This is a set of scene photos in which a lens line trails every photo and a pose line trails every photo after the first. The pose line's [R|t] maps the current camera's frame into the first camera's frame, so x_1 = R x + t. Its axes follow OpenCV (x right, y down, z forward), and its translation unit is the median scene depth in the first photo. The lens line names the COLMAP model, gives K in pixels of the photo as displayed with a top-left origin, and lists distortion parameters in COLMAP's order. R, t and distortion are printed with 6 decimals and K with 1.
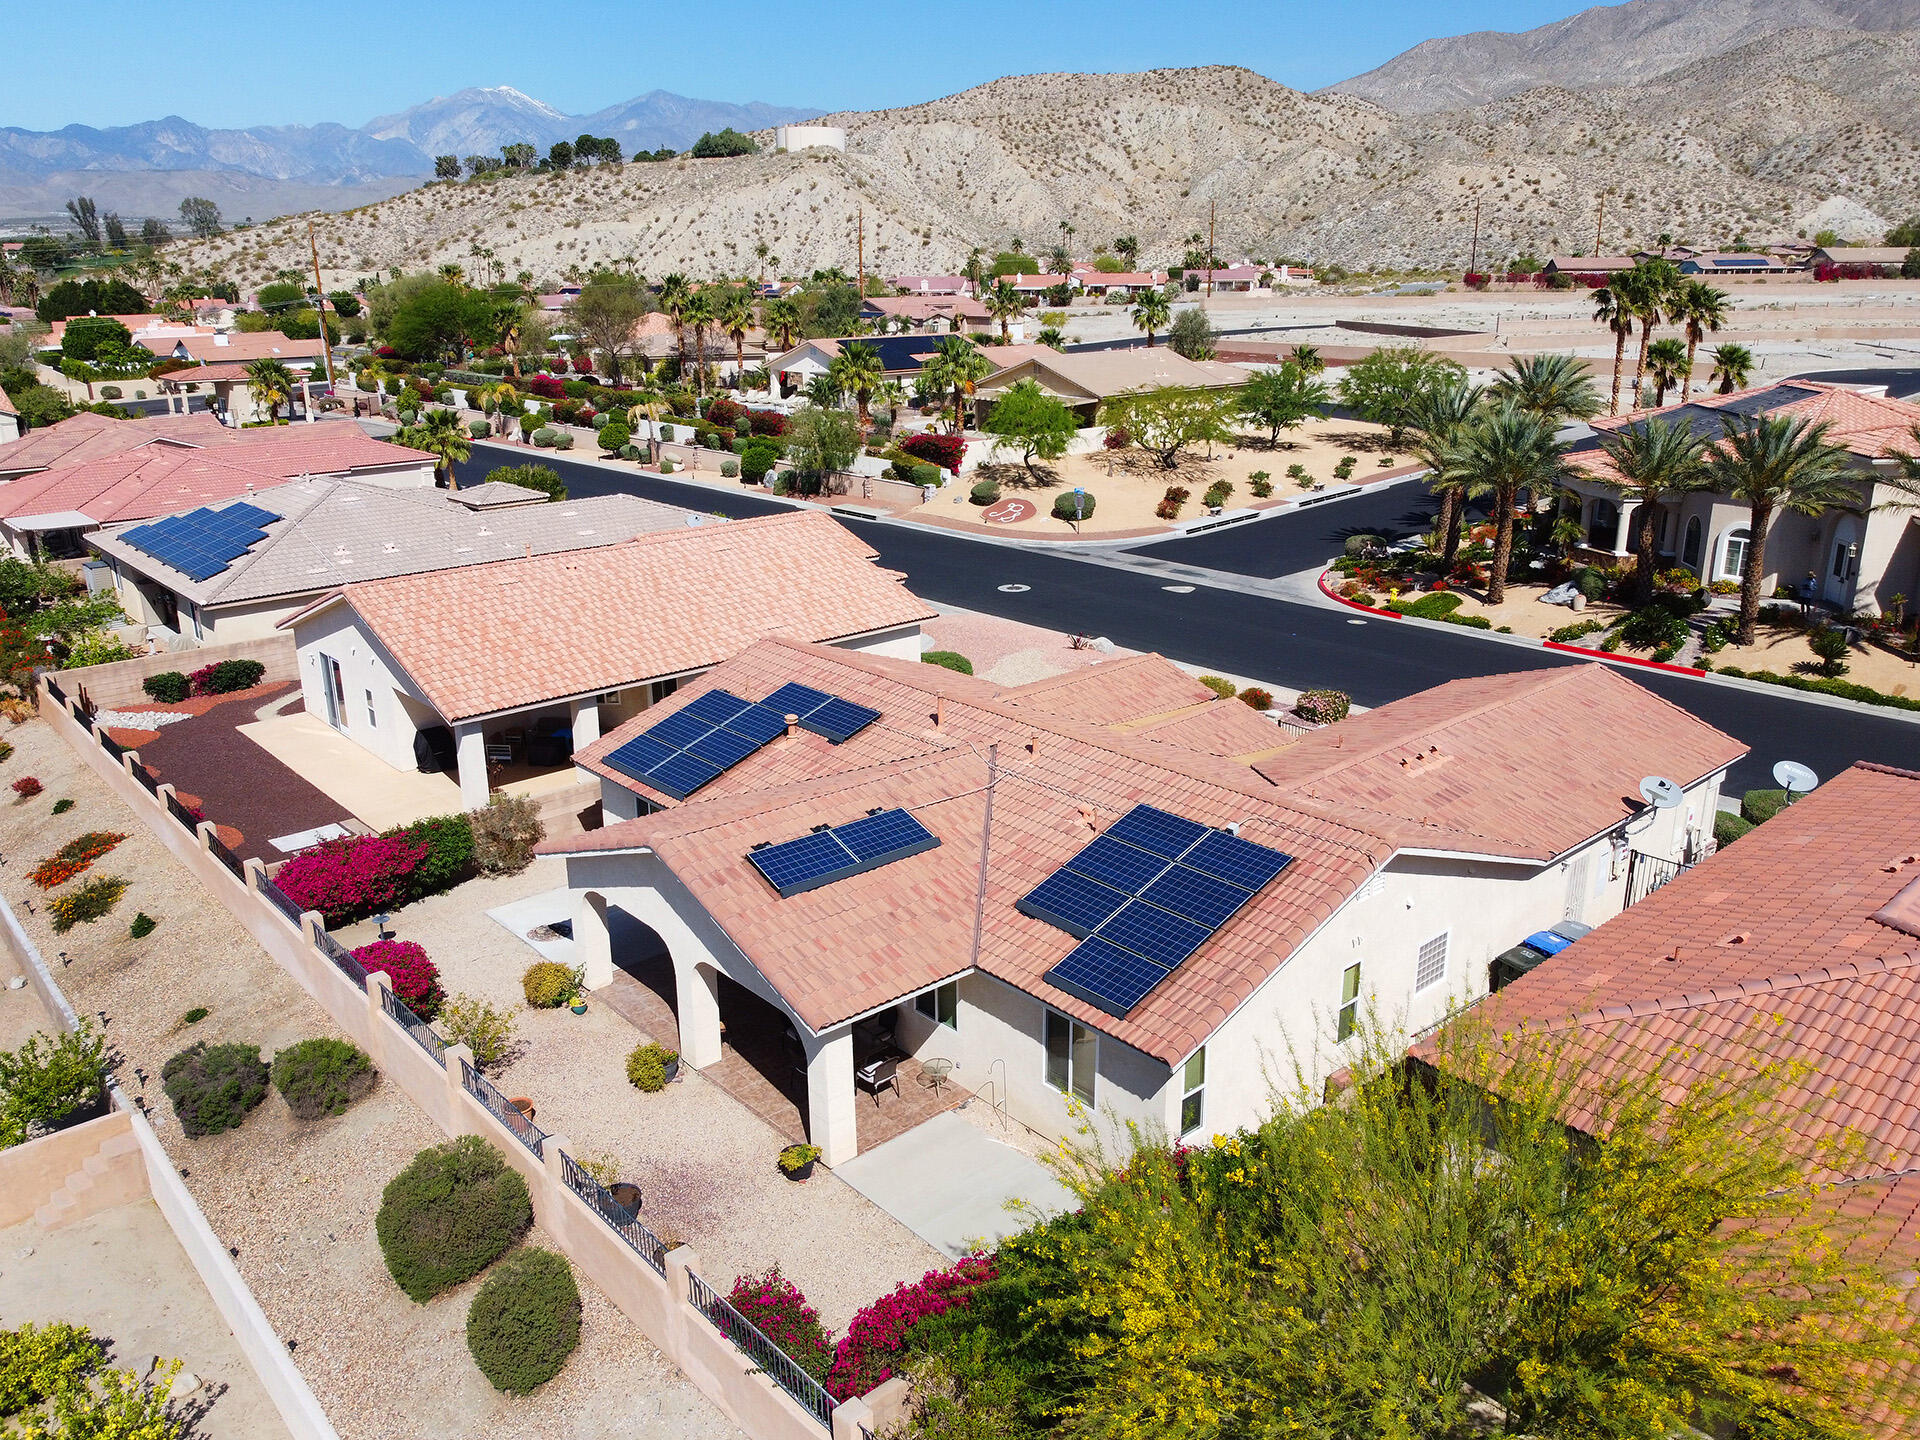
lens RADIAL K [[1452.8, 0, 969.3], [0, 1452.8, 715.2], [0, 0, 1]] dist [-0.002513, 0.002807]
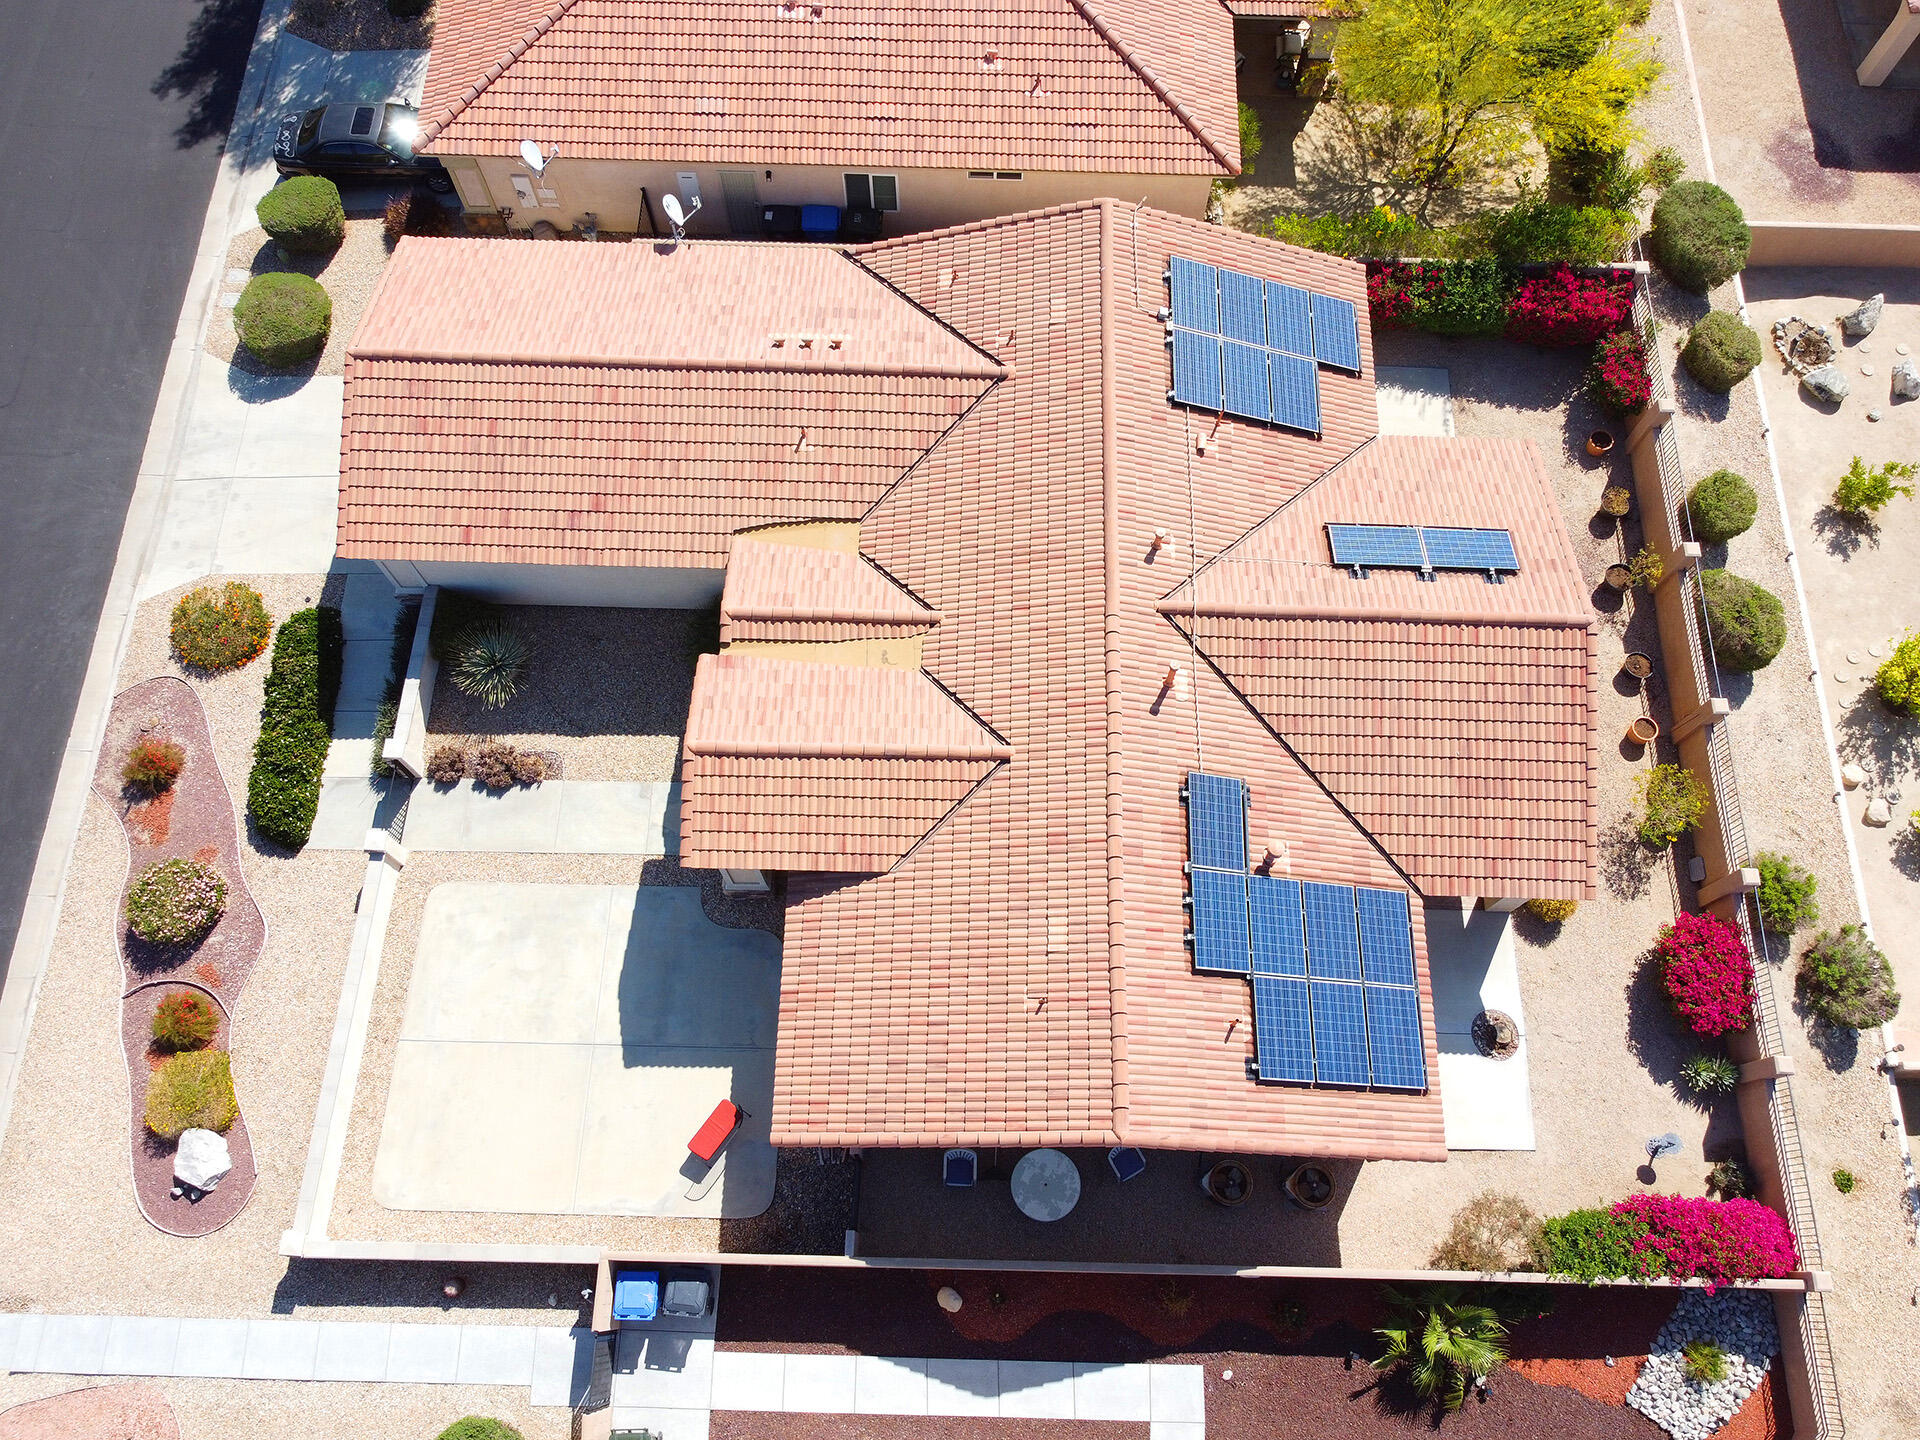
lens RADIAL K [[1452.8, 0, 969.3], [0, 1452.8, 715.2], [0, 0, 1]] dist [-0.002513, 0.002807]
pose [[-0.729417, -0.637653, 0.247688, -0.046783], [0.201346, 0.145915, 0.968591, -0.248438], [-0.653766, 0.756378, 0.021956, 0.324122]]
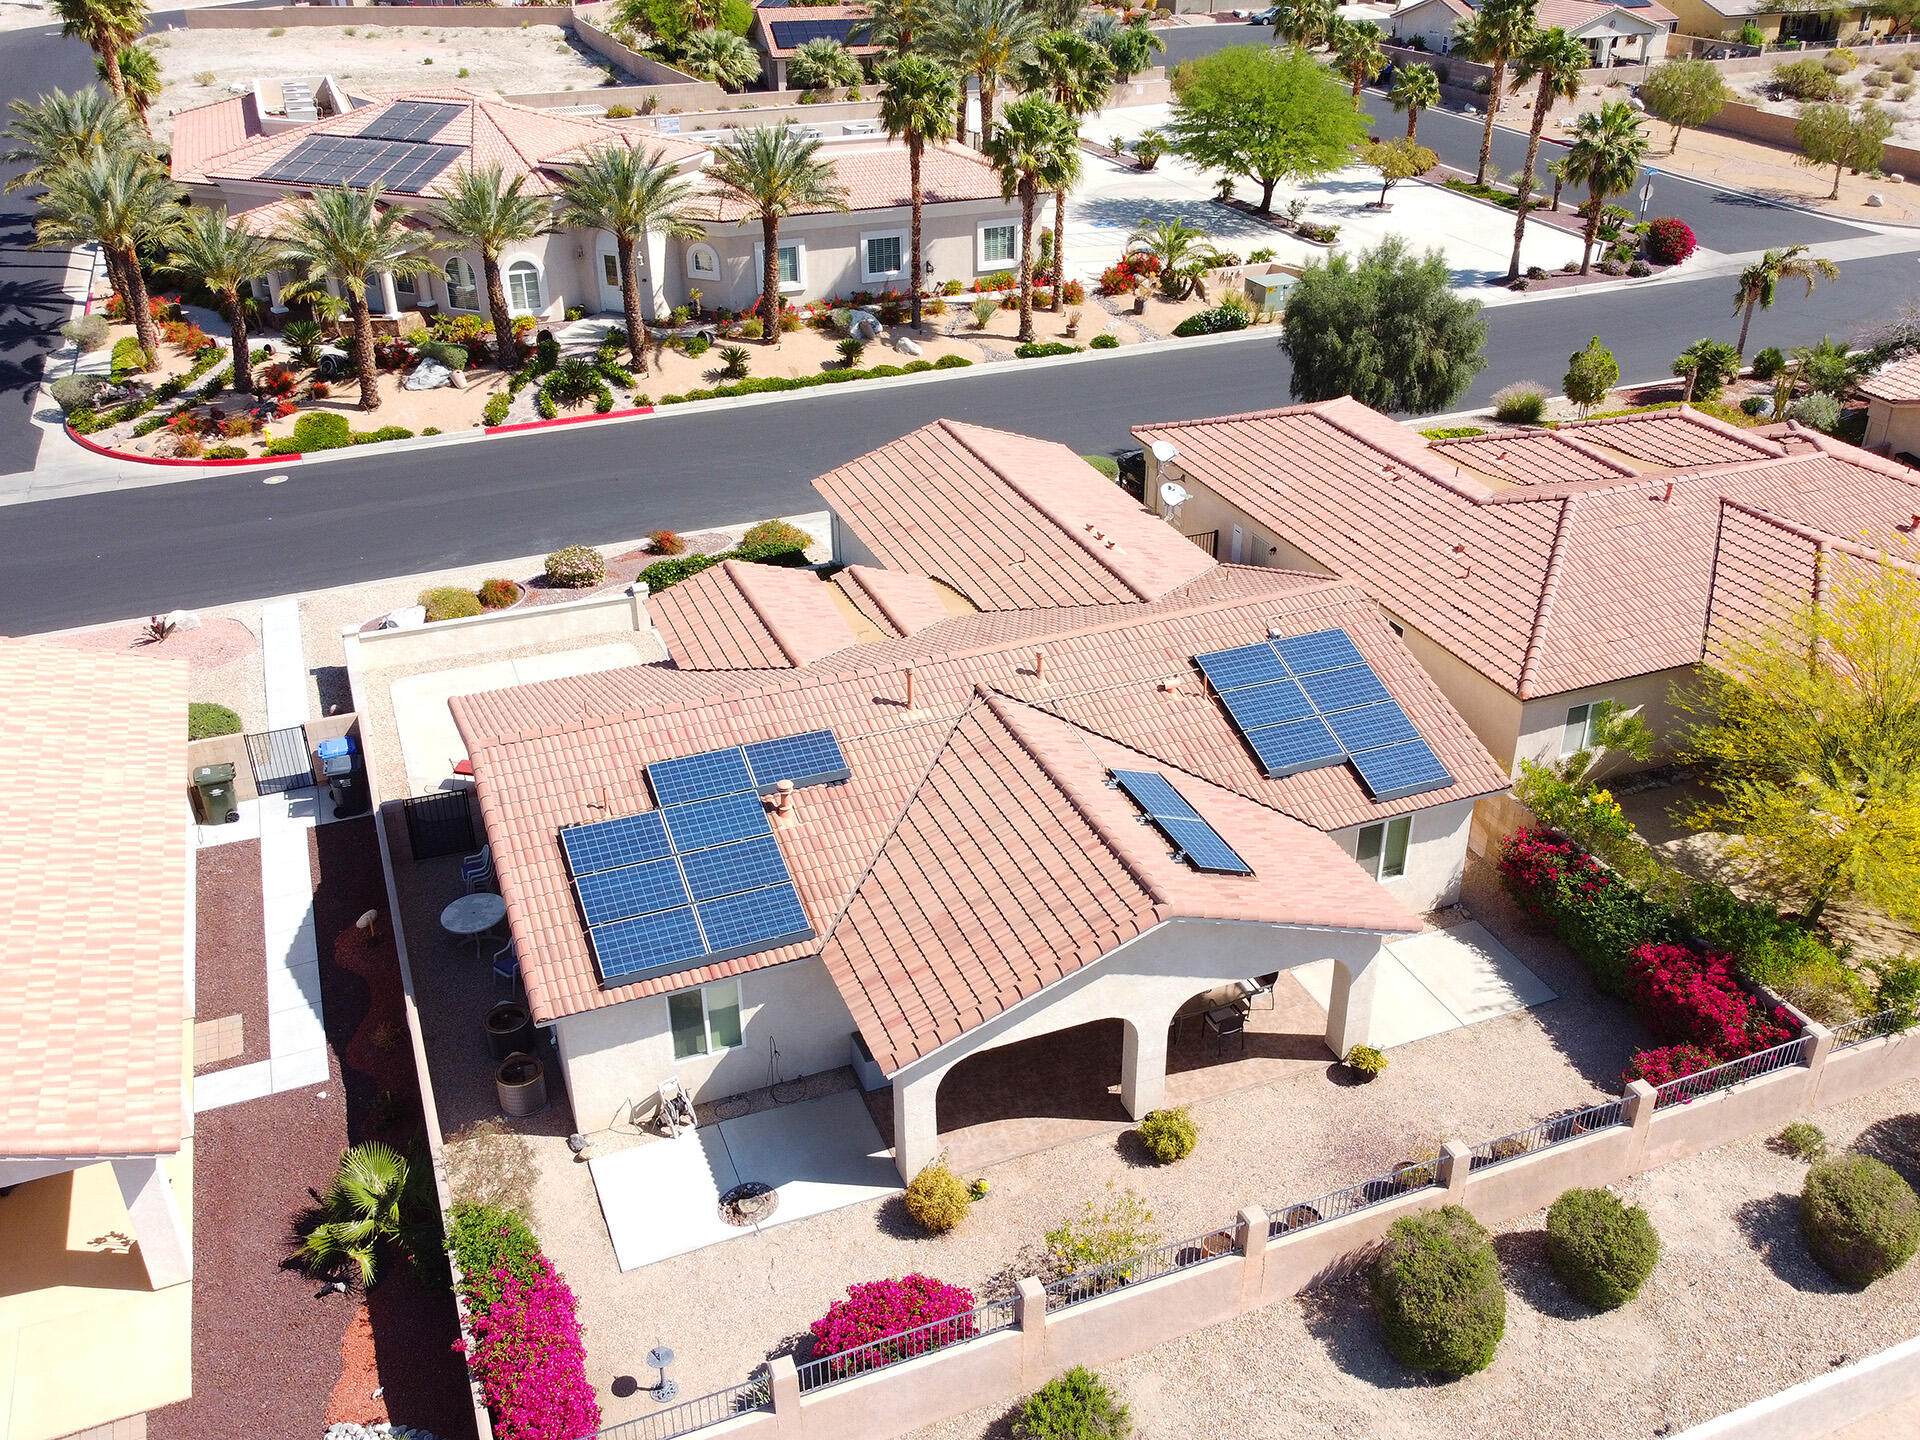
lens RADIAL K [[1662.5, 0, 969.9], [0, 1662.5, 721.1], [0, 0, 1]] dist [-0.005036, -0.005632]
pose [[0.340683, -0.451111, 0.824884, -0.256233], [0.287093, 0.885380, 0.365623, -0.103648], [-0.895272, 0.112257, 0.431145, 0.161189]]
